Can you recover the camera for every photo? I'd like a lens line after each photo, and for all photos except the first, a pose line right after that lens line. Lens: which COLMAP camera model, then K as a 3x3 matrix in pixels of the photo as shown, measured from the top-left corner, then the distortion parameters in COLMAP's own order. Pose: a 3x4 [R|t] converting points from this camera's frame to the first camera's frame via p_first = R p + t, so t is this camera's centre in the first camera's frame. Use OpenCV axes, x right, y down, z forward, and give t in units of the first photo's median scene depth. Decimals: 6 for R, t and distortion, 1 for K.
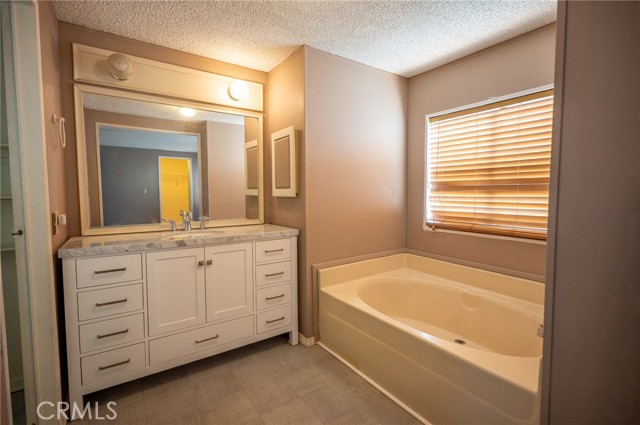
lens RADIAL K [[292.8, 0, 319.4], [0, 292.8, 211.9], [0, 0, 1]] dist [-0.001482, 0.000187]
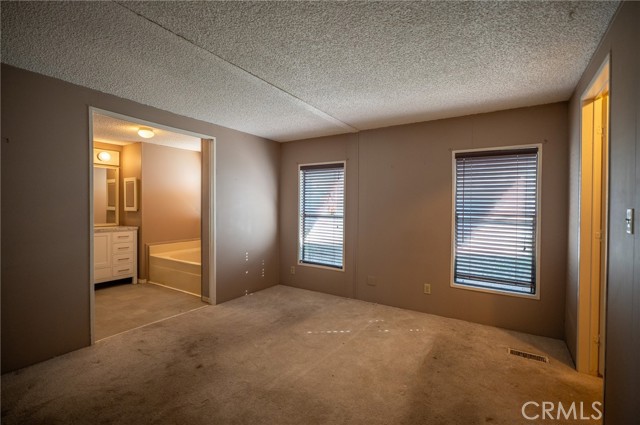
lens RADIAL K [[292.8, 0, 323.7], [0, 292.8, 208.5], [0, 0, 1]] dist [-0.001482, 0.000187]
pose [[0.918649, 0.003472, 0.395059, 0.312599], [0.019043, 0.998410, -0.053056, 0.065110], [-0.394615, 0.056263, 0.917122, -1.403326]]
